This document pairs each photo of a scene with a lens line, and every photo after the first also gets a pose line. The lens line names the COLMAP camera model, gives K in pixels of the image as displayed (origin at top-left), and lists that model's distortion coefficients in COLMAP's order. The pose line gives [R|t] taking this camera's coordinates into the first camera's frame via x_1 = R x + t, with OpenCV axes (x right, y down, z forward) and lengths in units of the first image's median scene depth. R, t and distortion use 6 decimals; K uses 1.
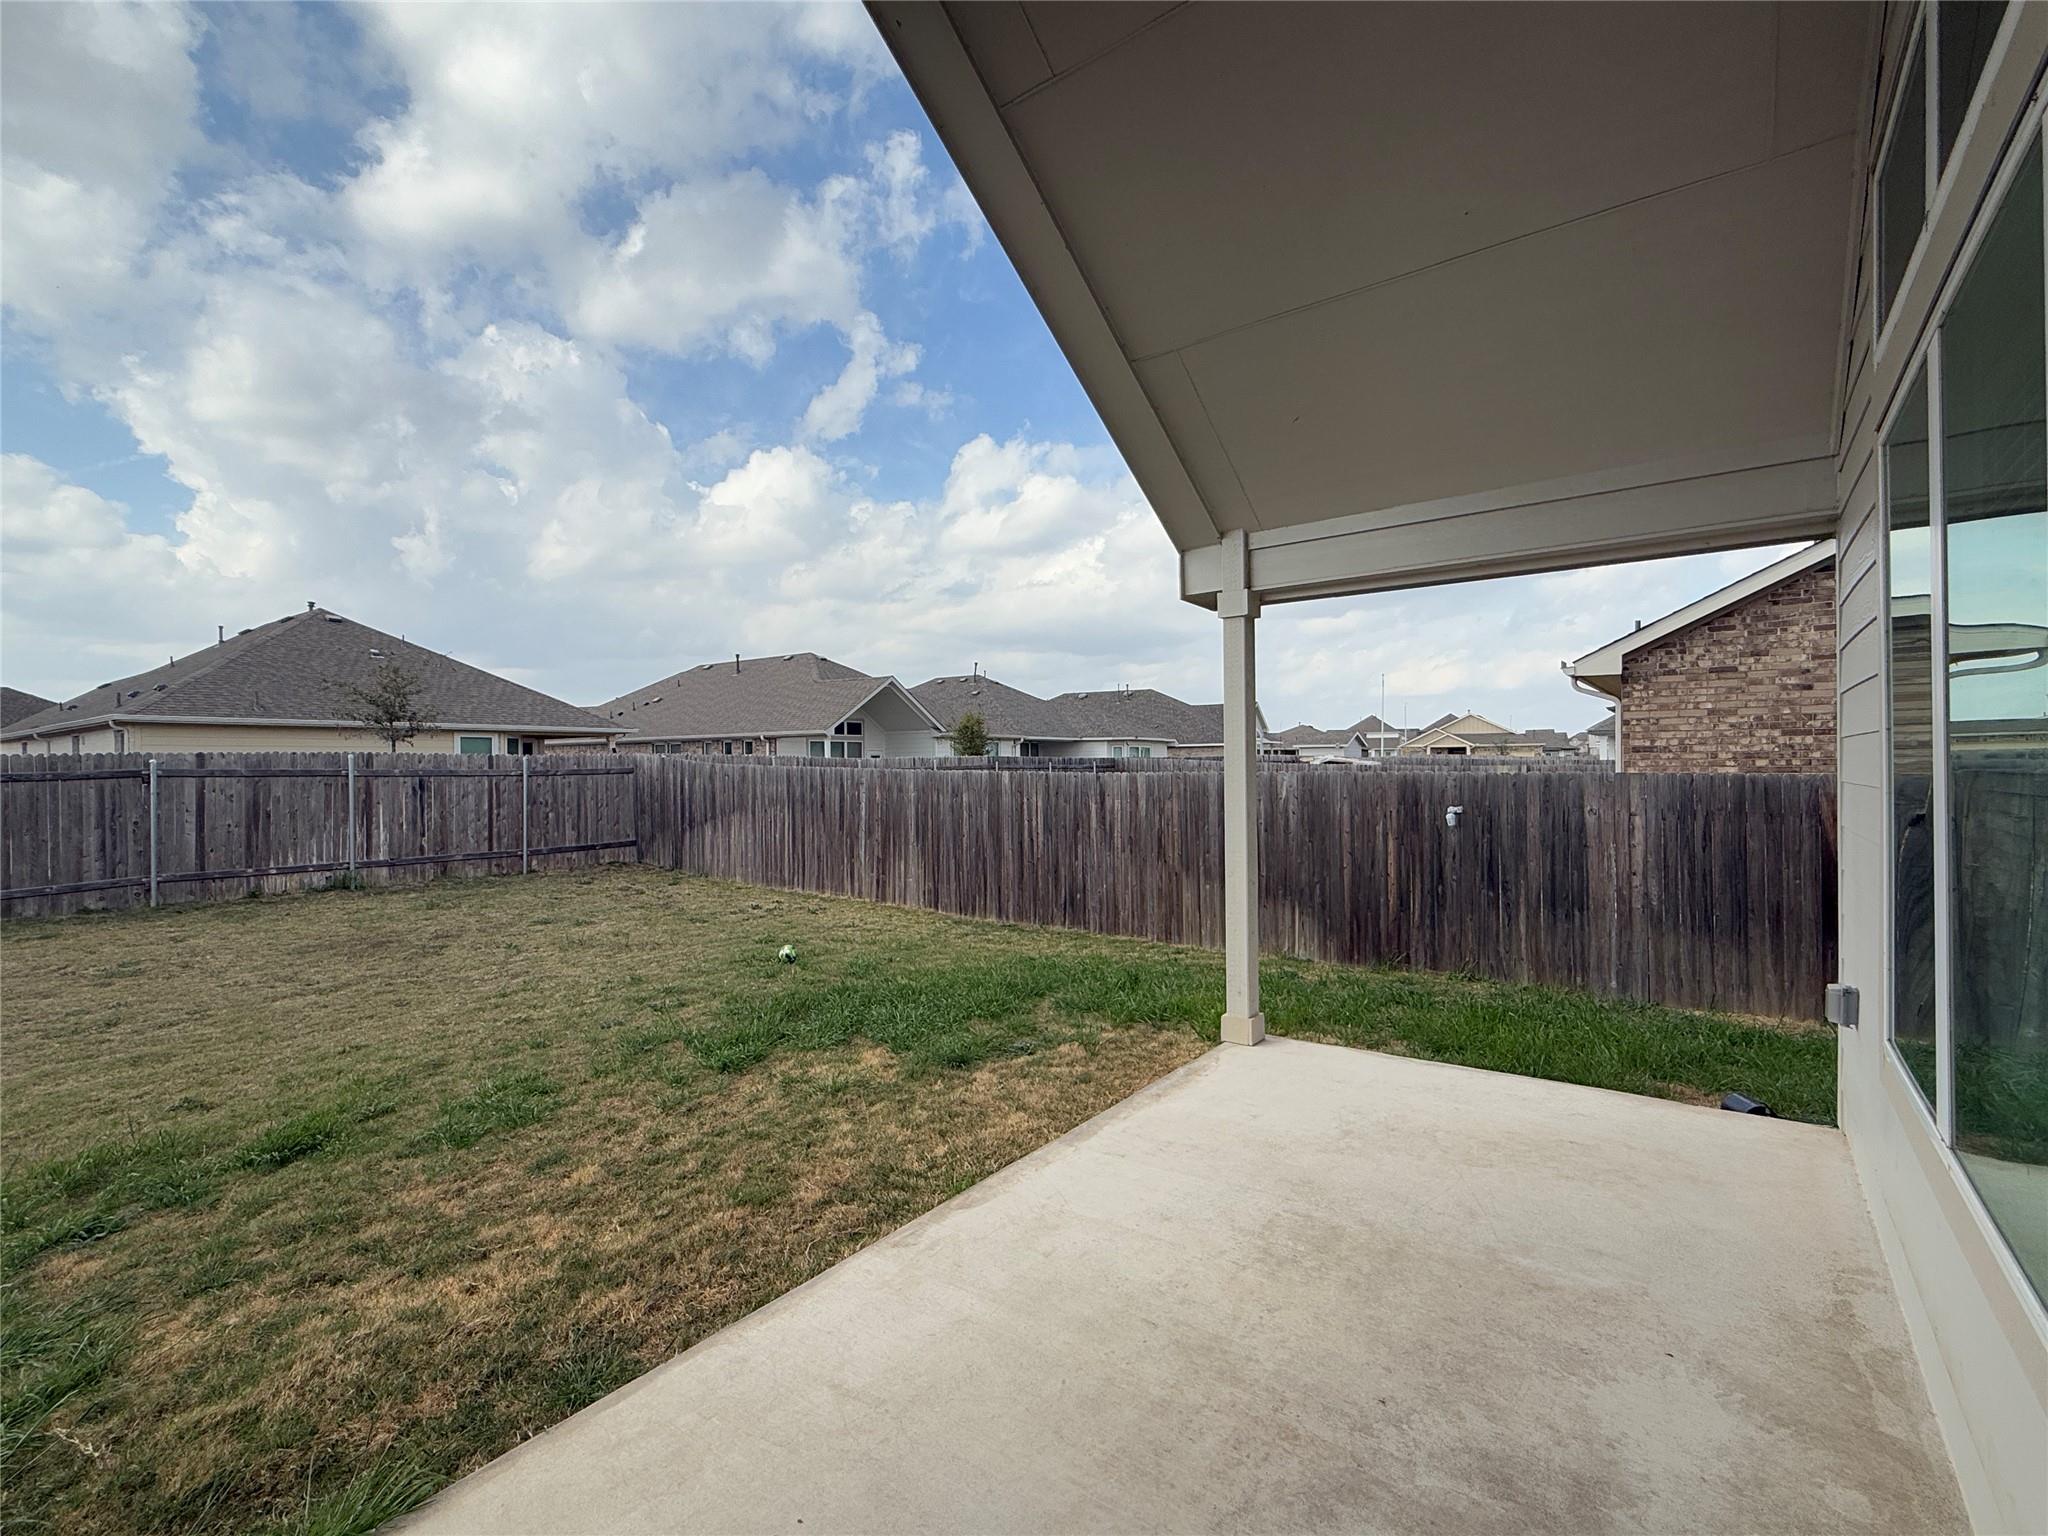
lens RADIAL K [[920.3, 0, 1022.2], [0, 920.3, 770.7], [0, 0, 1]] dist [-0.000417, 0.000226]
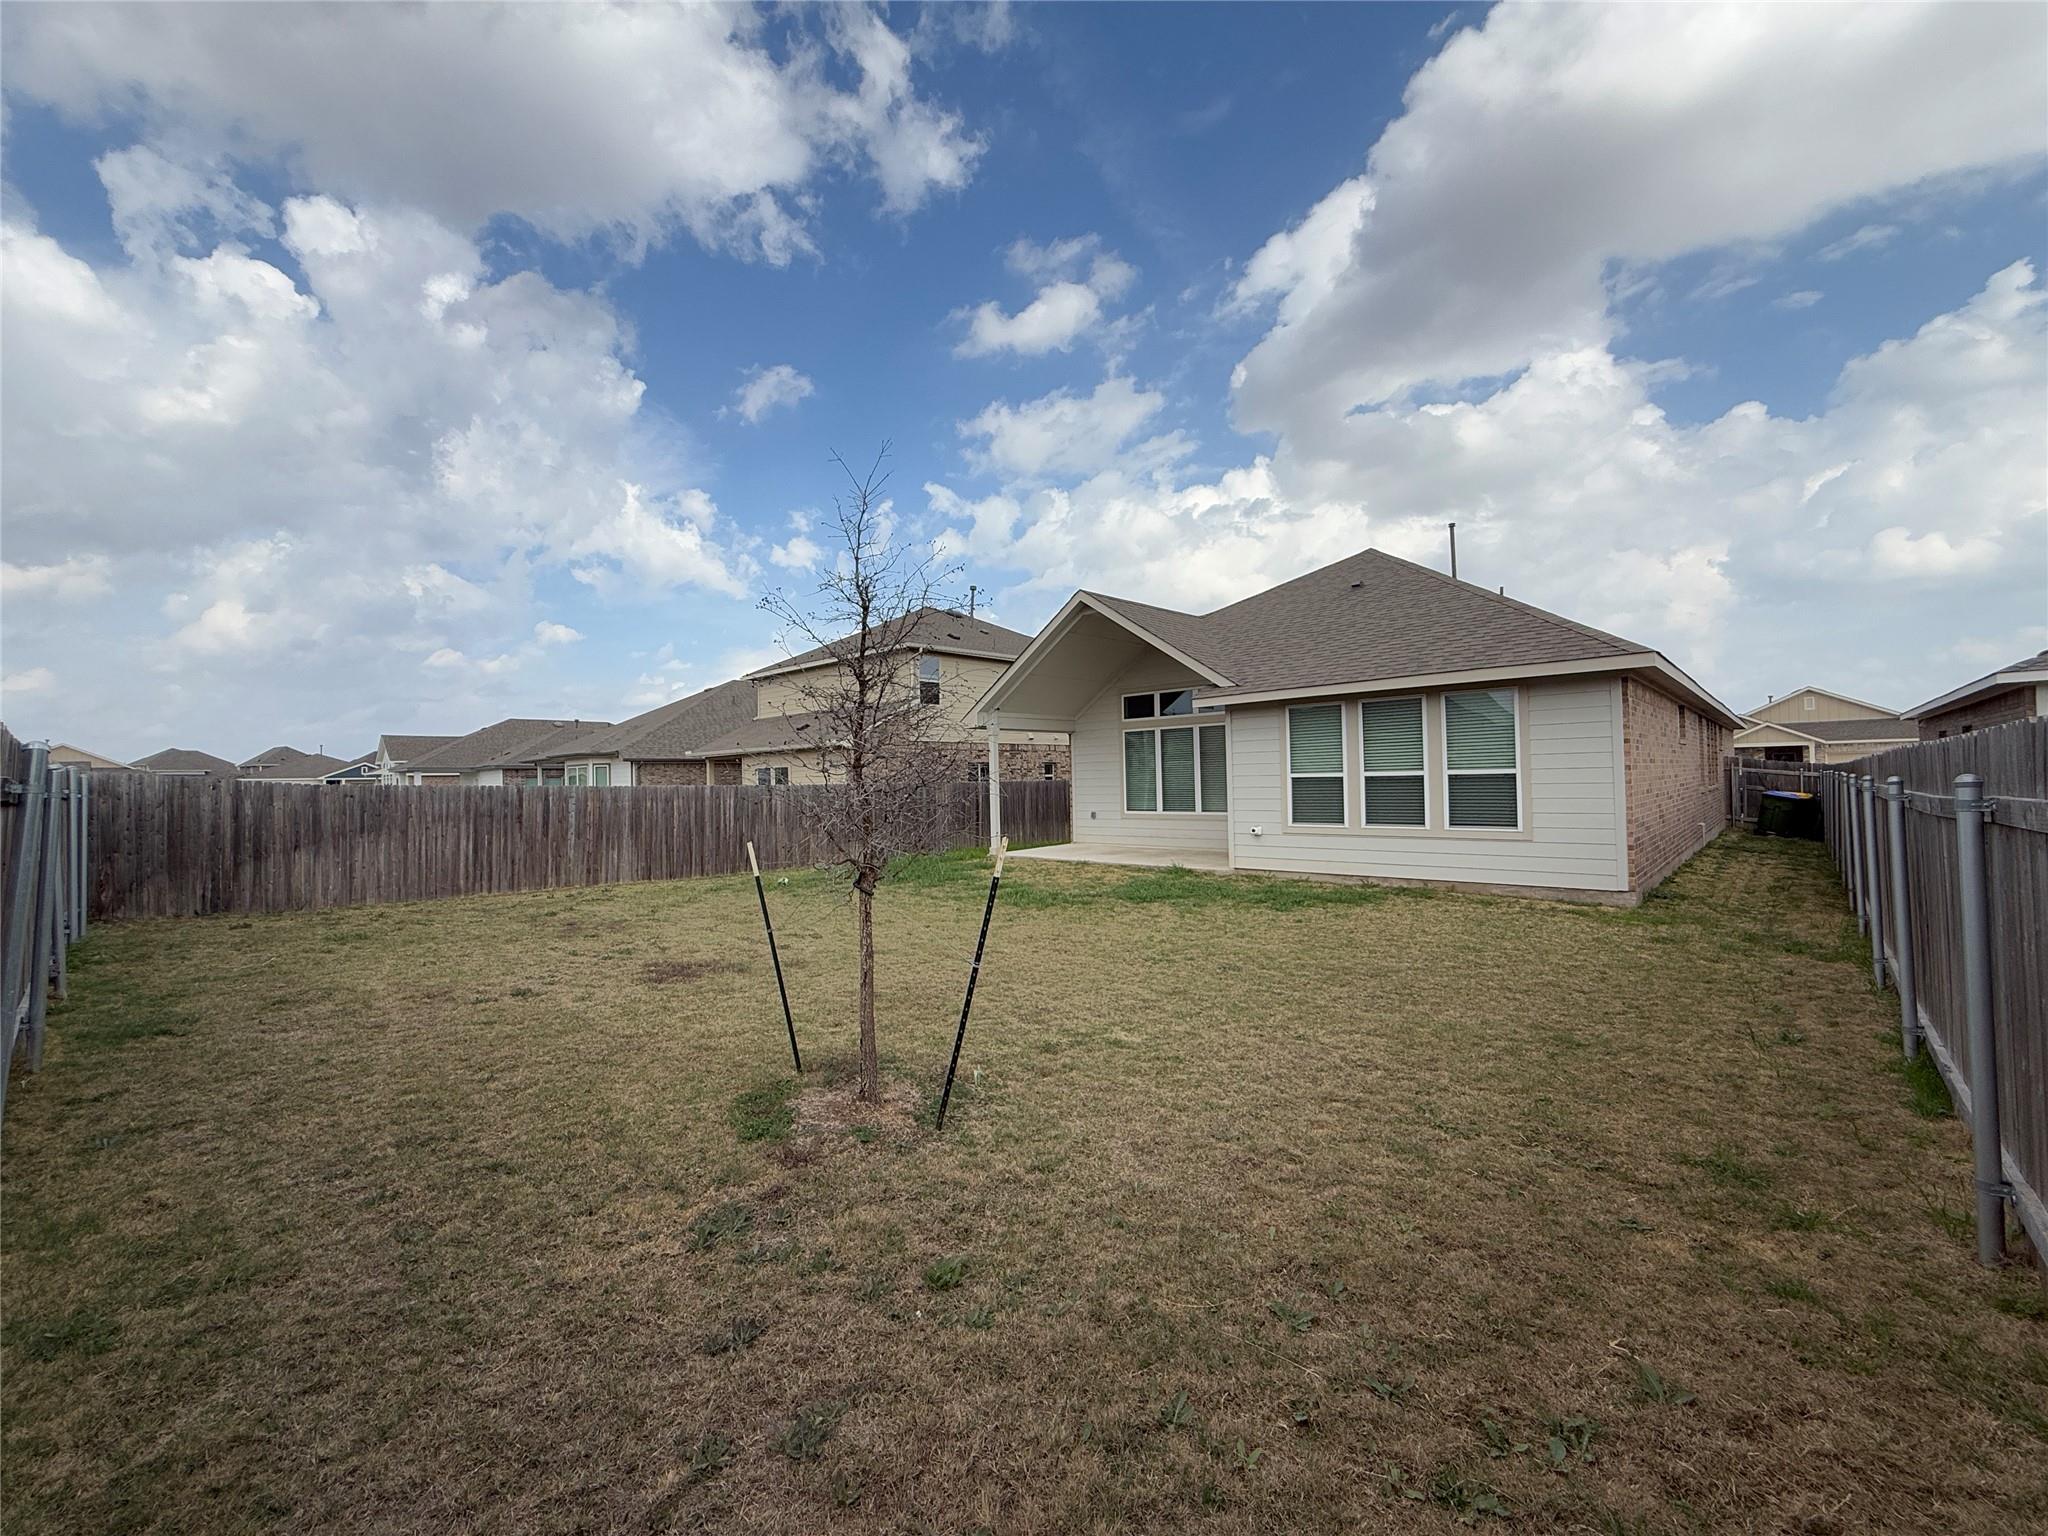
lens RADIAL K [[816.9, 0, 1019.6], [0, 816.9, 760.9], [0, 0, 1]] dist [0.000076, 0.000461]
pose [[0.106615, 0.028181, 0.993901, -1.610658], [0.026039, 0.999176, -0.031124, 0.019204], [-0.993959, 0.029199, 0.105793, 0.319794]]
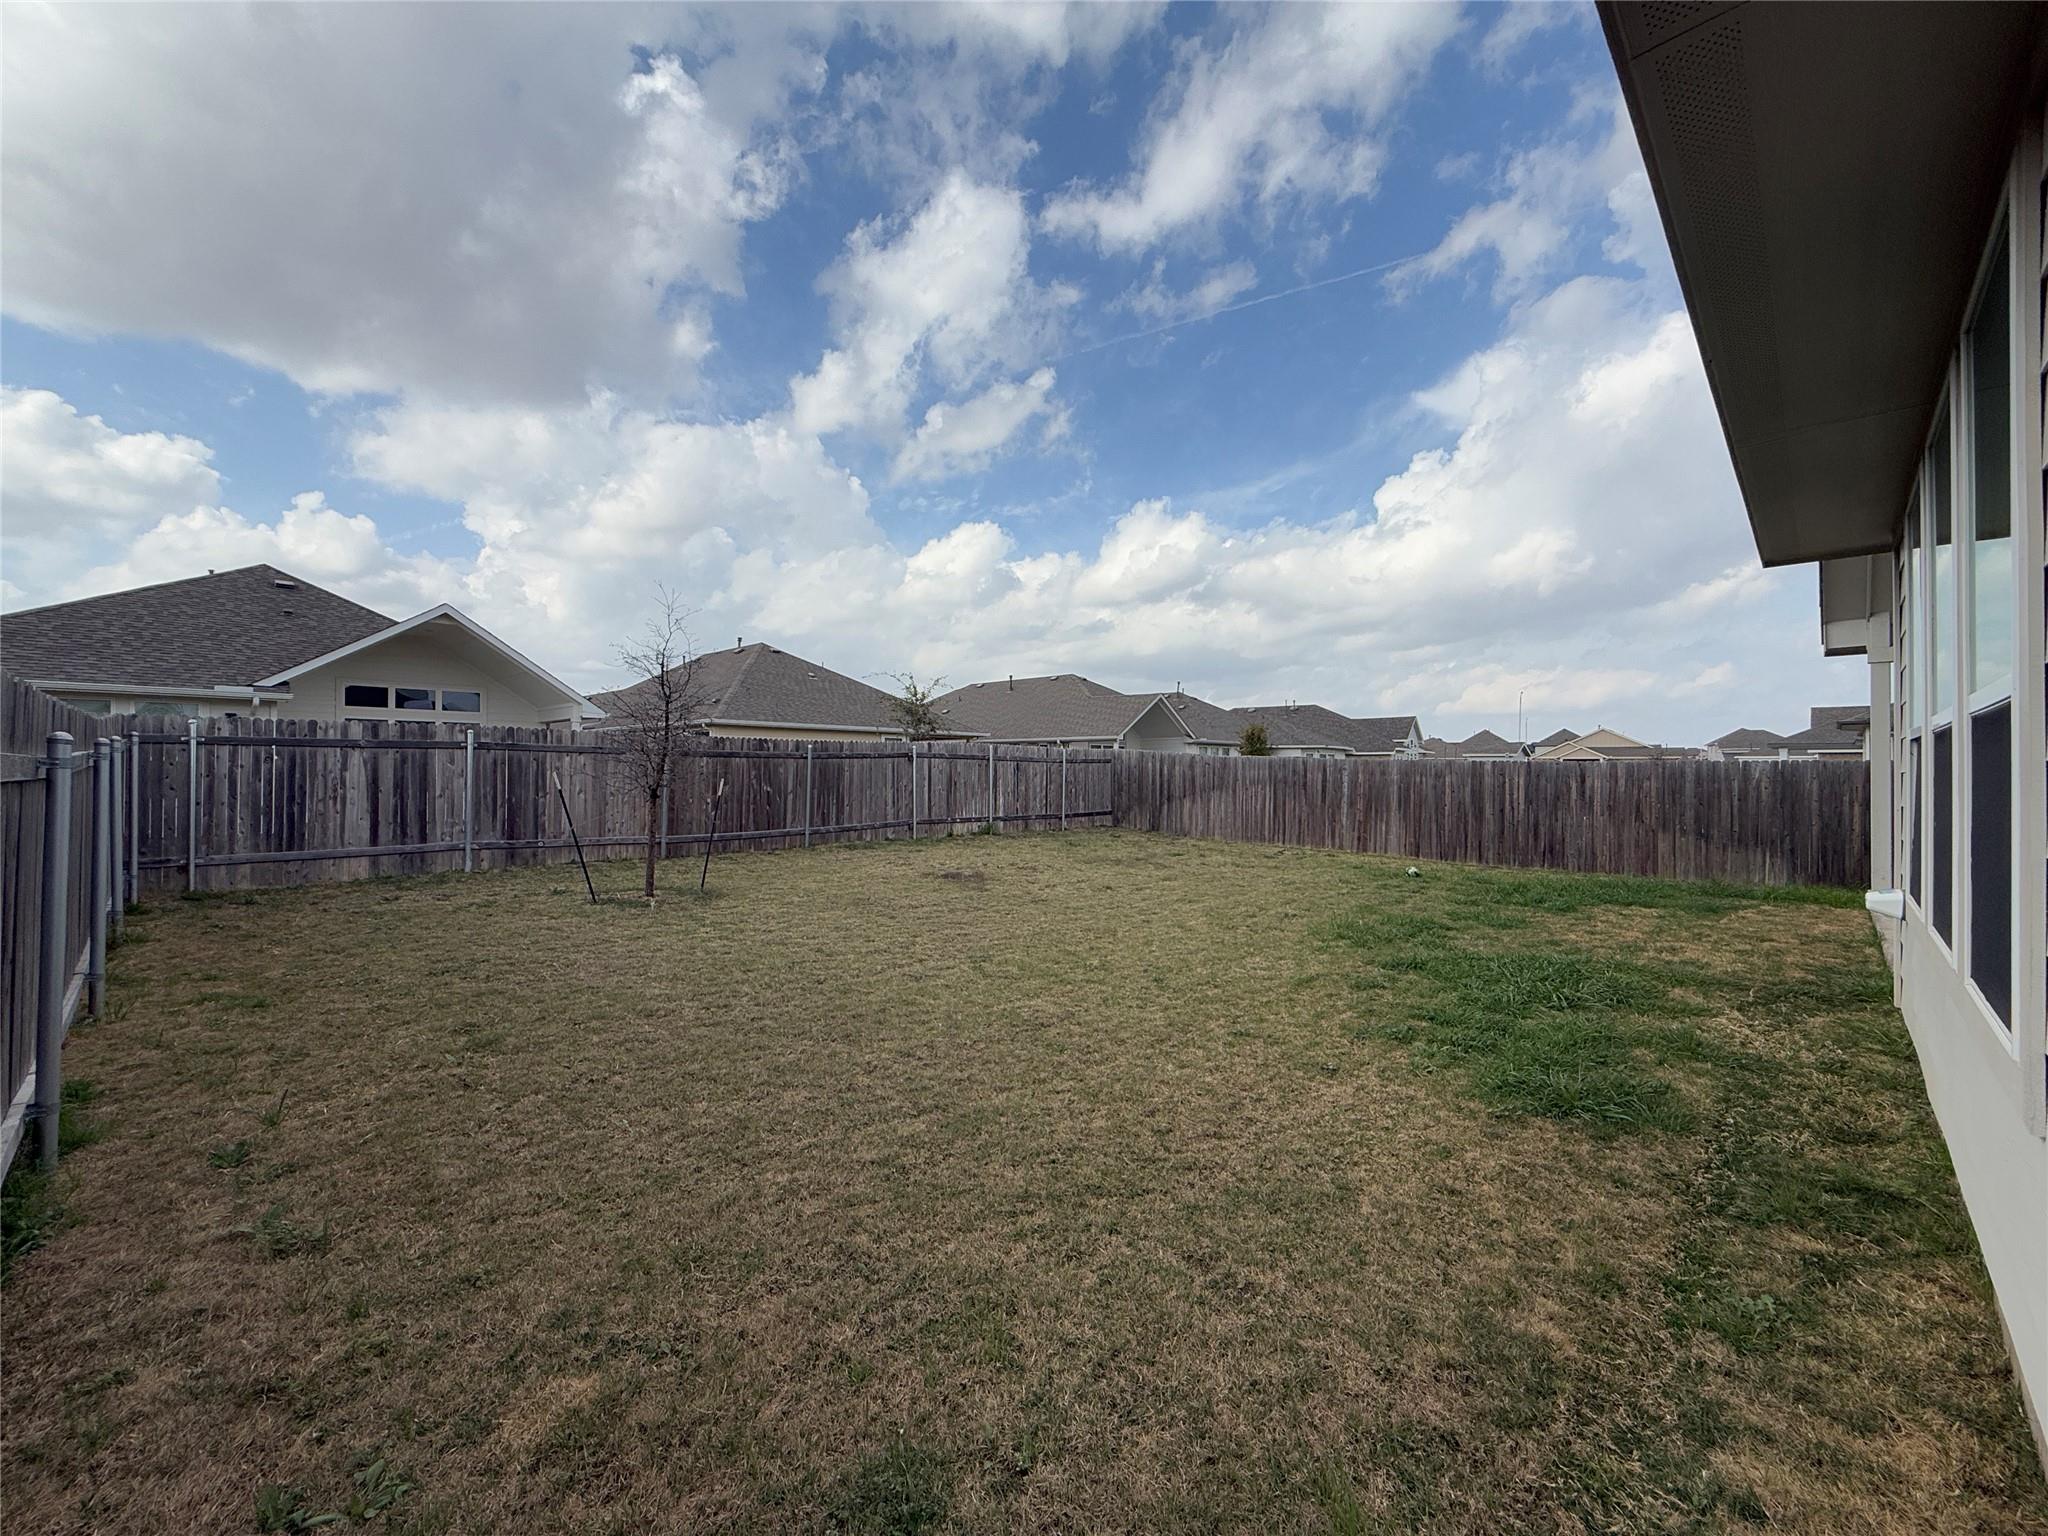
lens RADIAL K [[816.9, 0, 1017.4], [0, 816.9, 766.5], [0, 0, 1]] dist [0.000076, 0.000461]
pose [[0.991342, 0.014136, -0.130540, -0.658457], [-0.015775, 0.999809, -0.011523, 0.040948], [0.130352, 0.013482, 0.991376, -0.414128]]
